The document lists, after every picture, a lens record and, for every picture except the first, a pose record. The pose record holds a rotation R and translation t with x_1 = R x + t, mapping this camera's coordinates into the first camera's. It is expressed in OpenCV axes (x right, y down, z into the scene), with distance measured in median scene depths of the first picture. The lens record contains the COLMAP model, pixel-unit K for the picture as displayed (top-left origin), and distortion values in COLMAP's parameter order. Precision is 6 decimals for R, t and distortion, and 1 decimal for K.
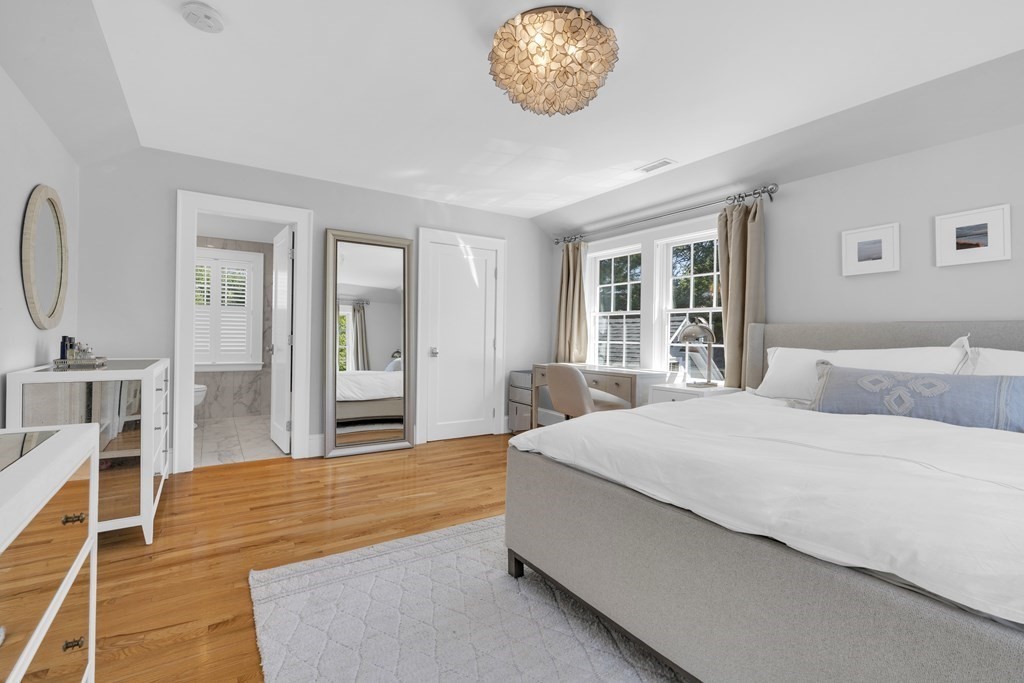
lens RADIAL K [[463.5, 0, 507.9], [0, 463.5, 336.4], [0, 0, 1]] dist [-0.003113, 0.000314]
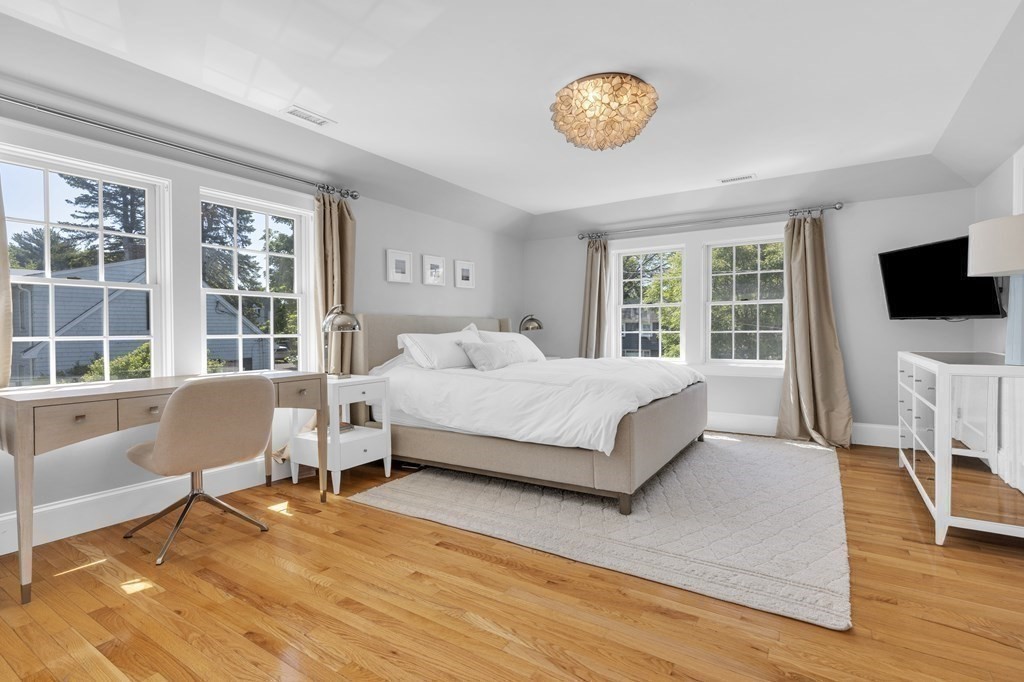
lens RADIAL K [[463.5, 0, 504.1], [0, 463.5, 334.8], [0, 0, 1]] dist [-0.003113, 0.000314]
pose [[-0.363881, -0.024272, 0.931129, -0.752949], [0.004470, 0.999603, 0.027803, -0.007581], [-0.931435, 0.014279, -0.363628, 1.291630]]
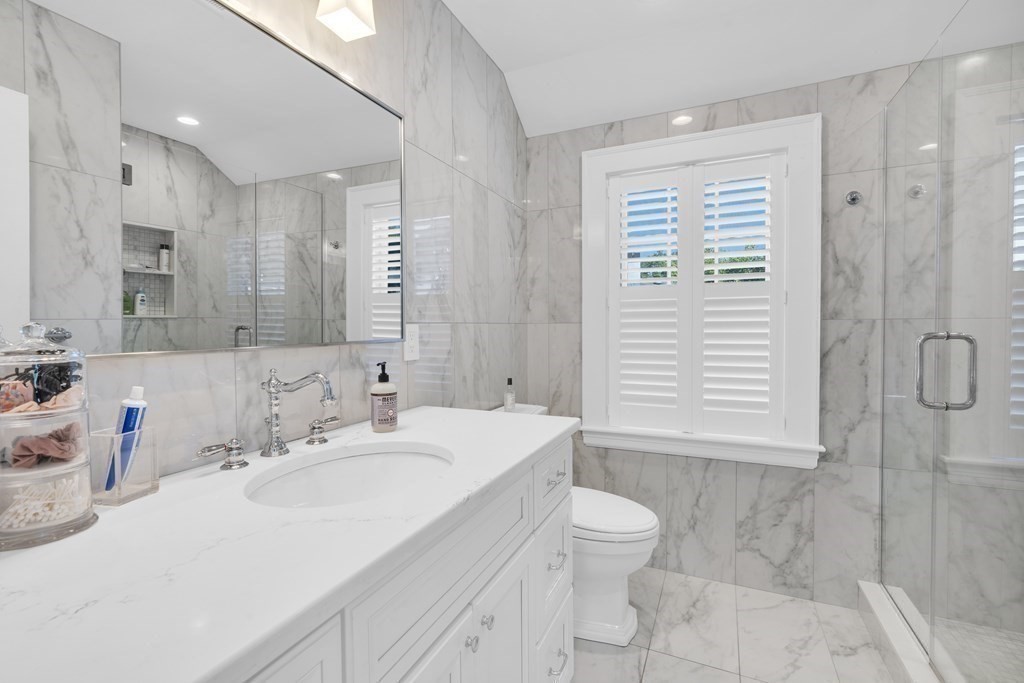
lens RADIAL K [[463.5, 0, 513.6], [0, 463.5, 334.4], [0, 0, 1]] dist [-0.003113, 0.000314]
pose [[0.547886, -0.003800, -0.836545, -0.374176], [0.008136, 0.999967, 0.000786, -0.025385], [0.836514, -0.007237, 0.547898, 0.638963]]
